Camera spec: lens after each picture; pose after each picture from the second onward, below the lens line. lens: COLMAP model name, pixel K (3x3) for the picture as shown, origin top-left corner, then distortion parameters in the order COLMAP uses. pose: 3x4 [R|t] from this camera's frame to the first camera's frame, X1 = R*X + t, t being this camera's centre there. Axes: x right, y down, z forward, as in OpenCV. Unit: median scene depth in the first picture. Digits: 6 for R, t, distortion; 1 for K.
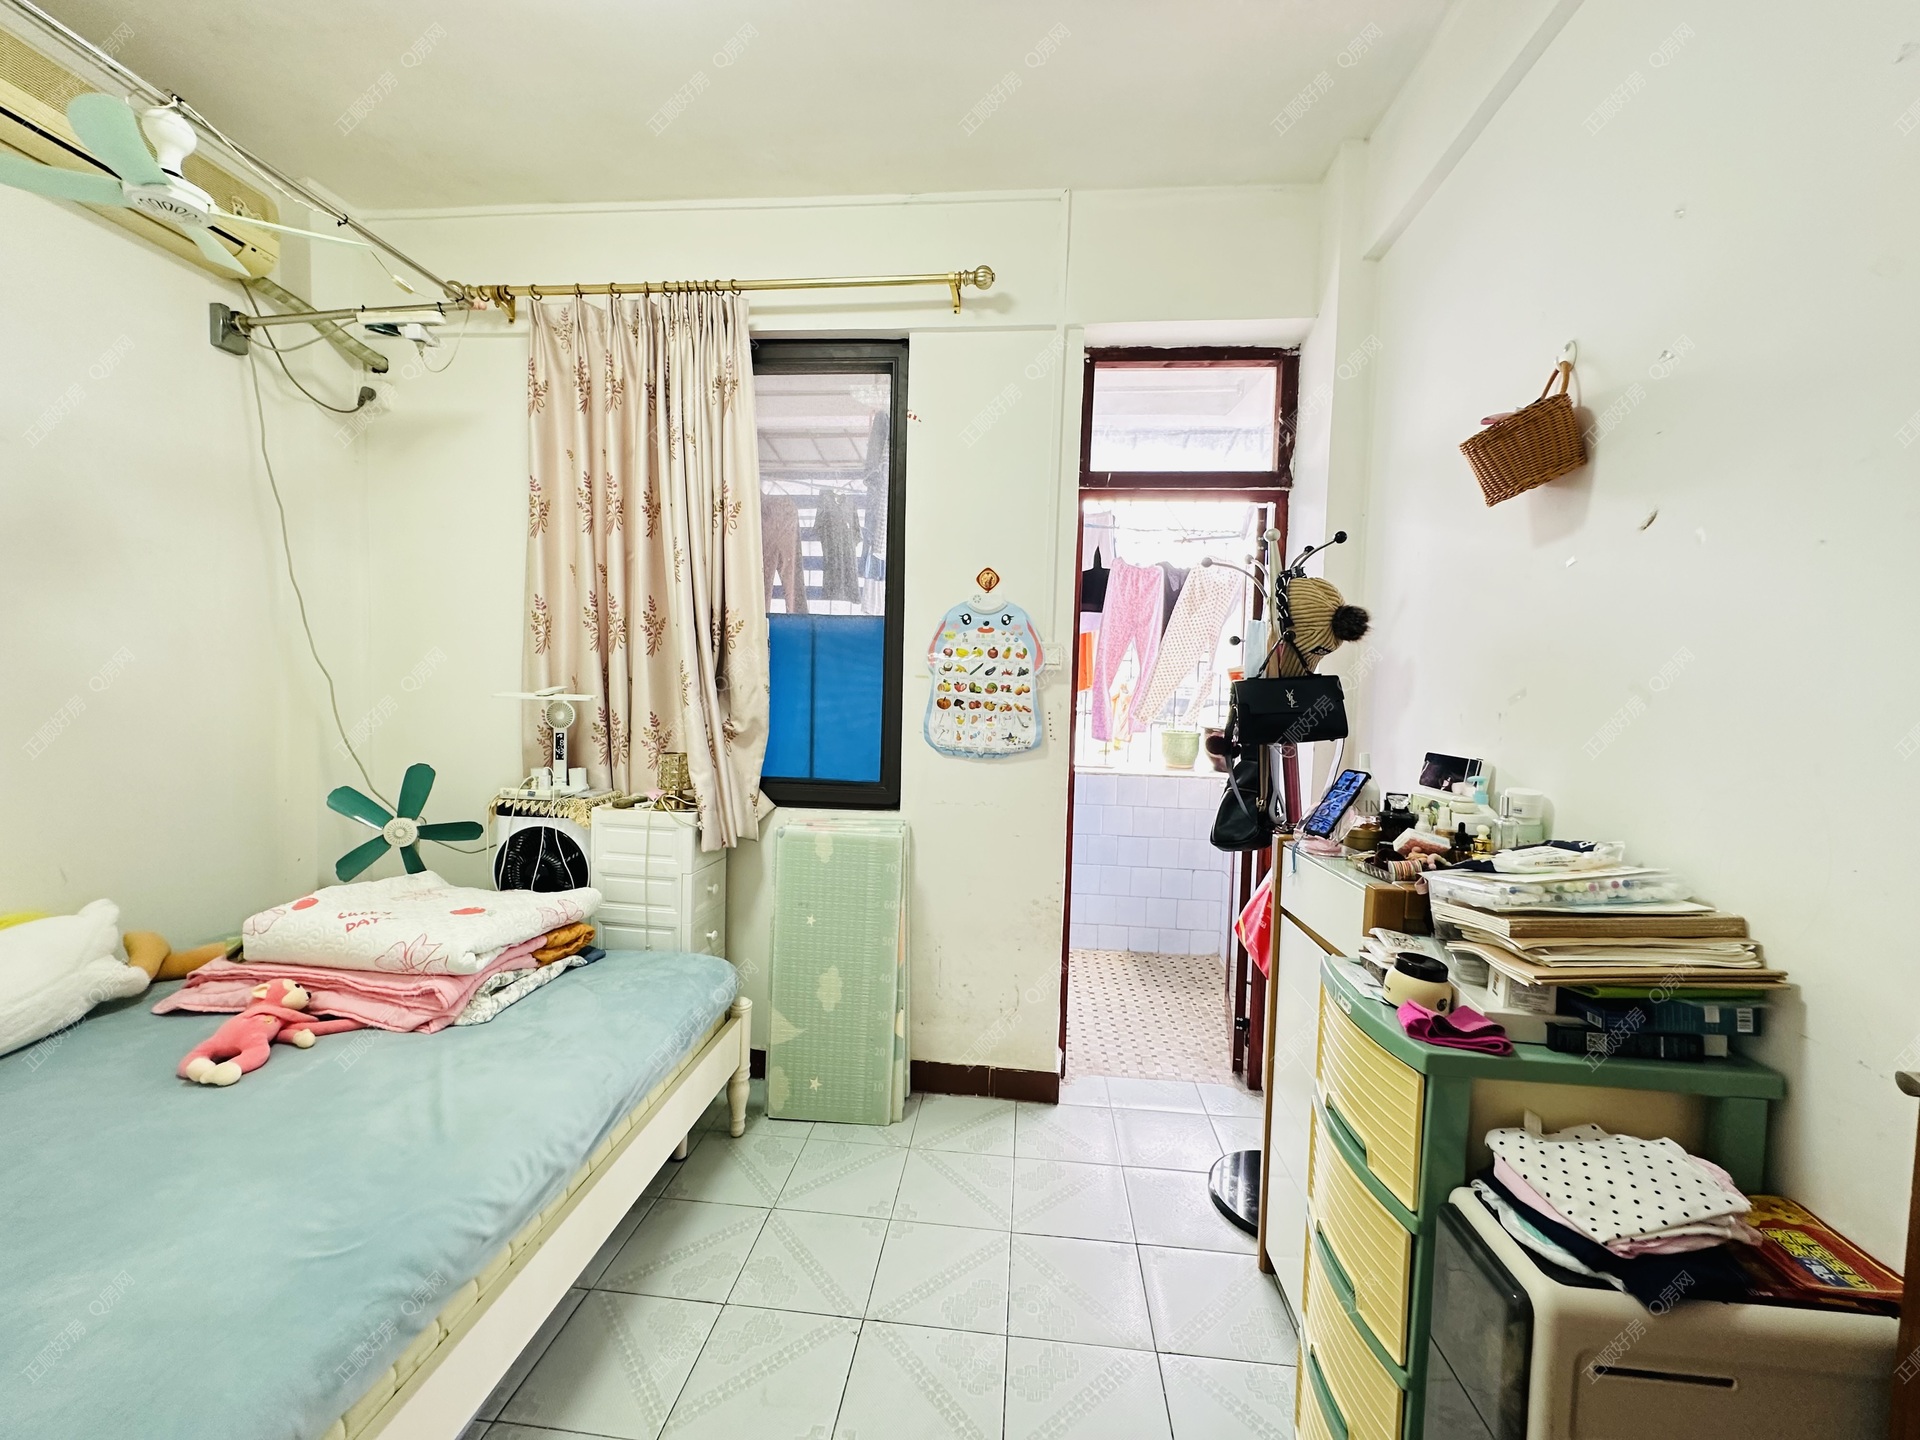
lens RADIAL K [[762.7, 0, 954.8], [0, 762.7, 719.4], [0, 0, 1]] dist [-0.001779, 0.000395]
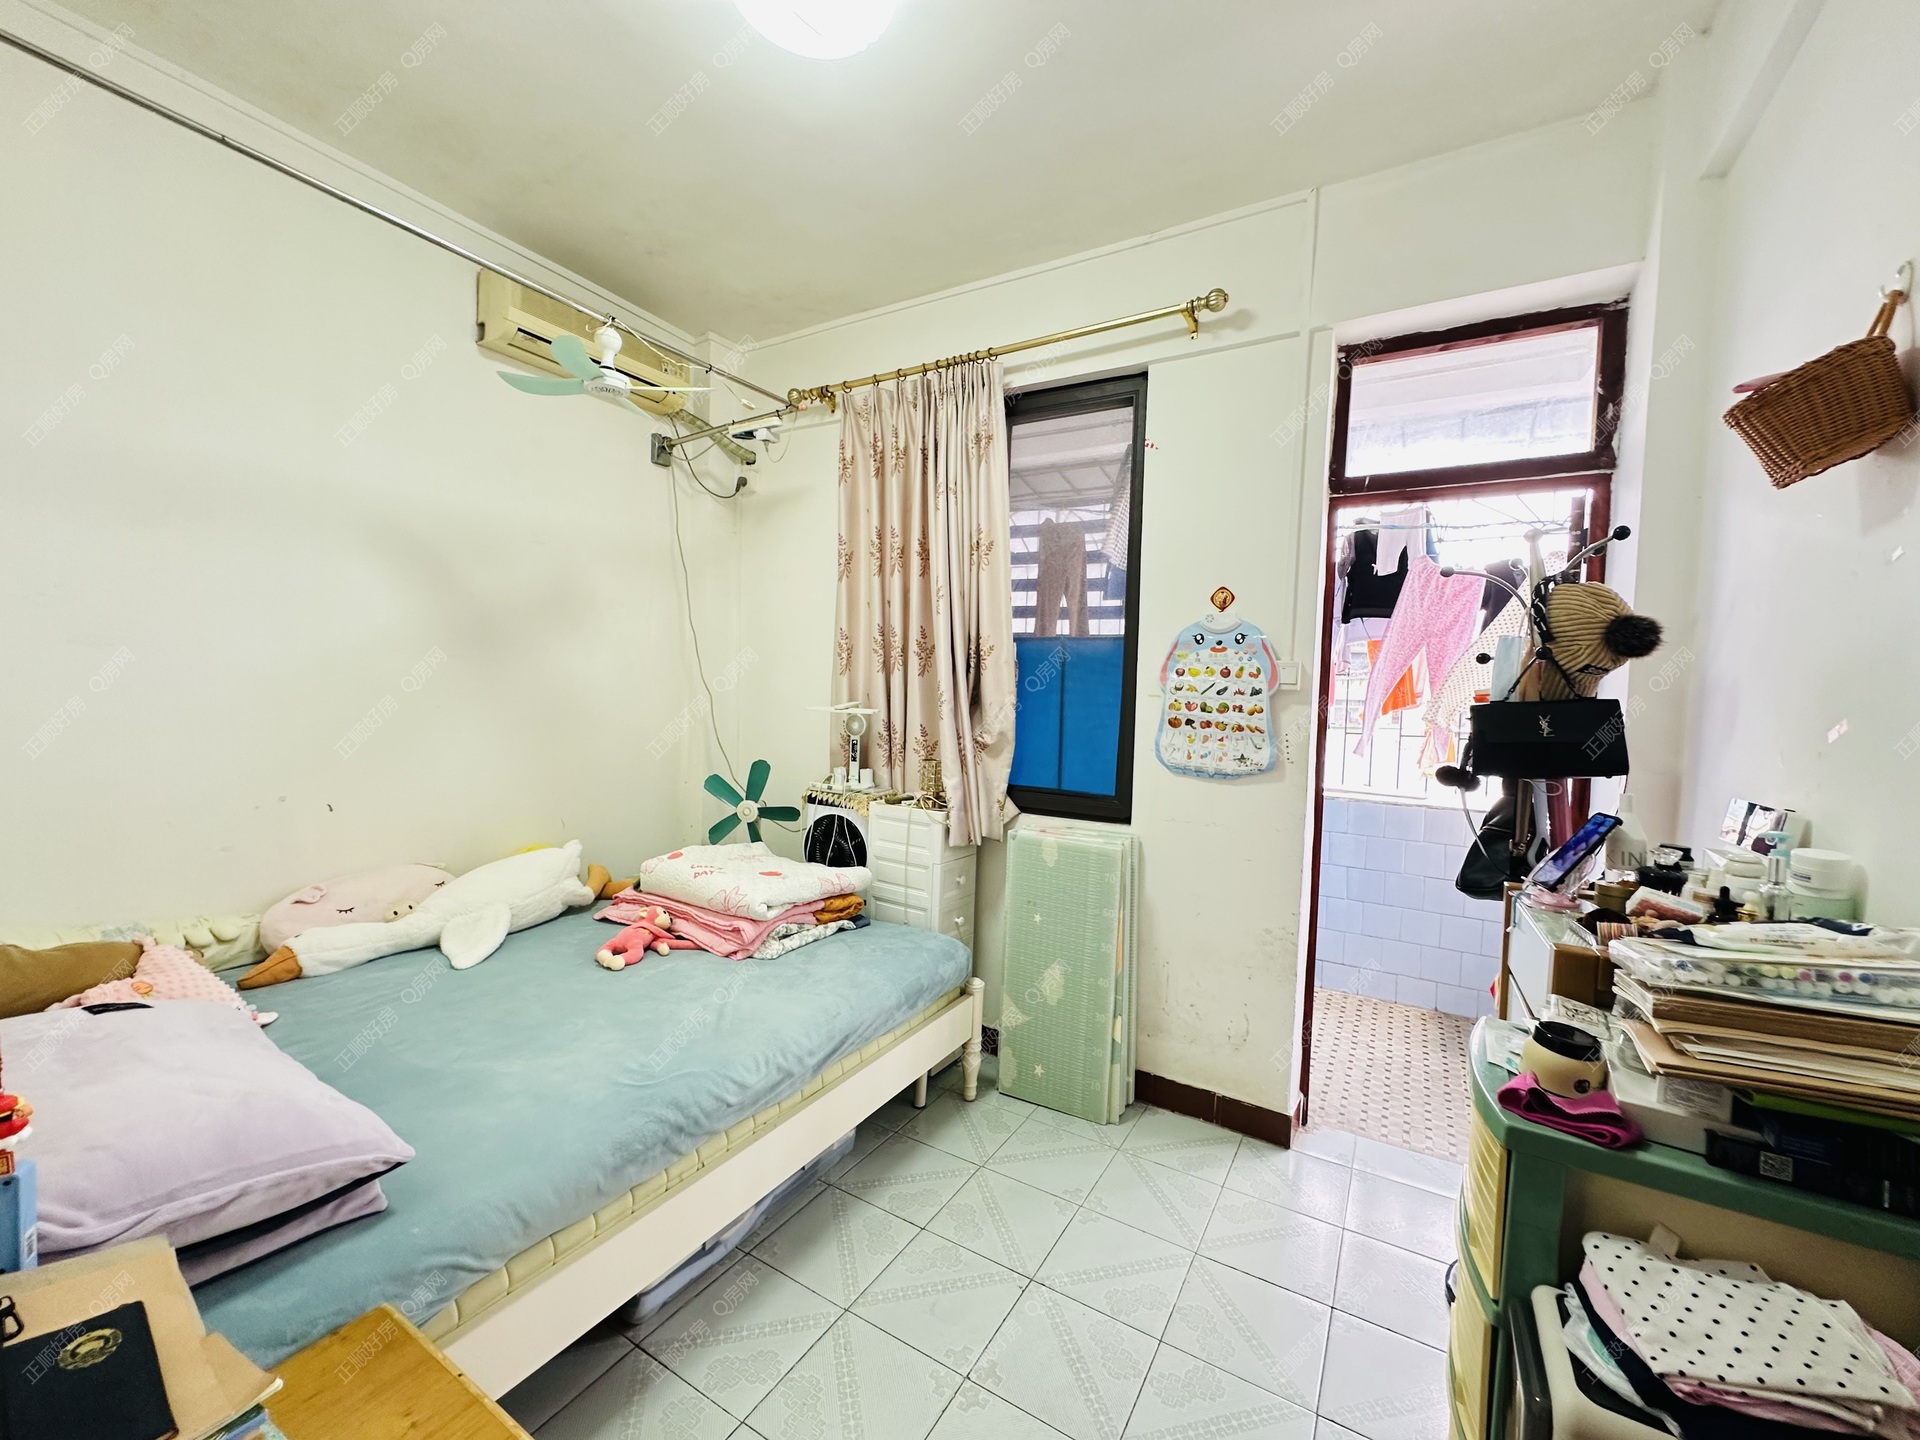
lens RADIAL K [[763.6, 0, 960.0], [0, 763.6, 720.0], [0, 0, 1]] dist [-0.001825, 0.000893]
pose [[0.903882, 0.019668, -0.427329, 0.167830], [-0.027003, 0.999574, -0.011112, -0.005297], [0.426928, 0.021583, 0.904028, -0.042102]]
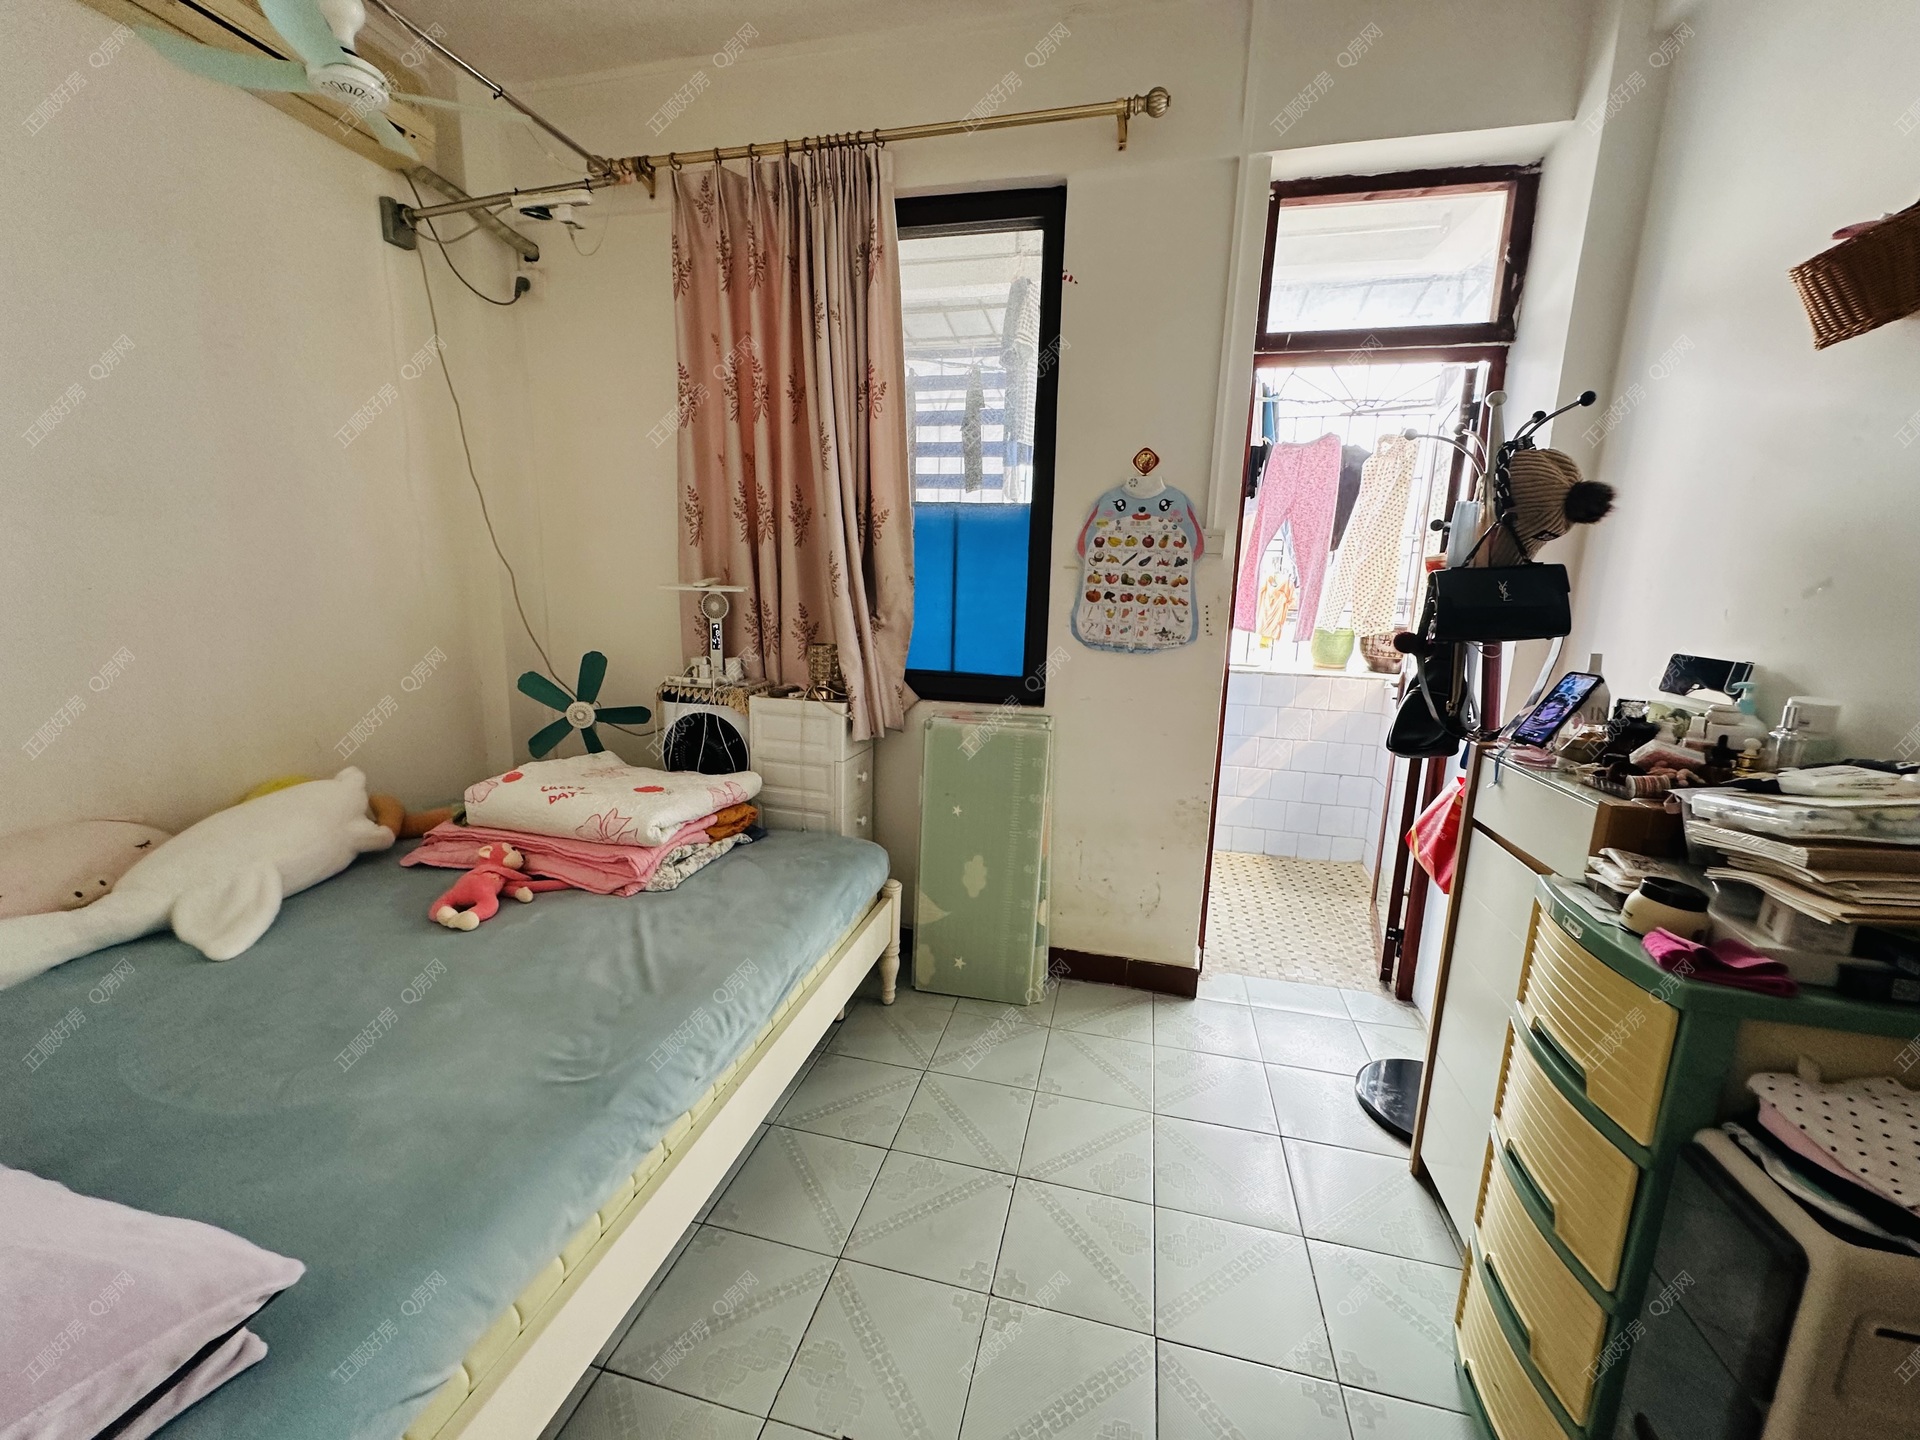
lens RADIAL K [[763.4, 0, 955.3], [0, 763.4, 719.4], [0, 0, 1]] dist [-0.002466, 0.000913]
pose [[0.989513, 0.025847, -0.142111, -0.047522], [-0.006197, 0.990550, 0.137012, 0.002519], [0.144309, -0.134694, 0.980323, 0.014431]]
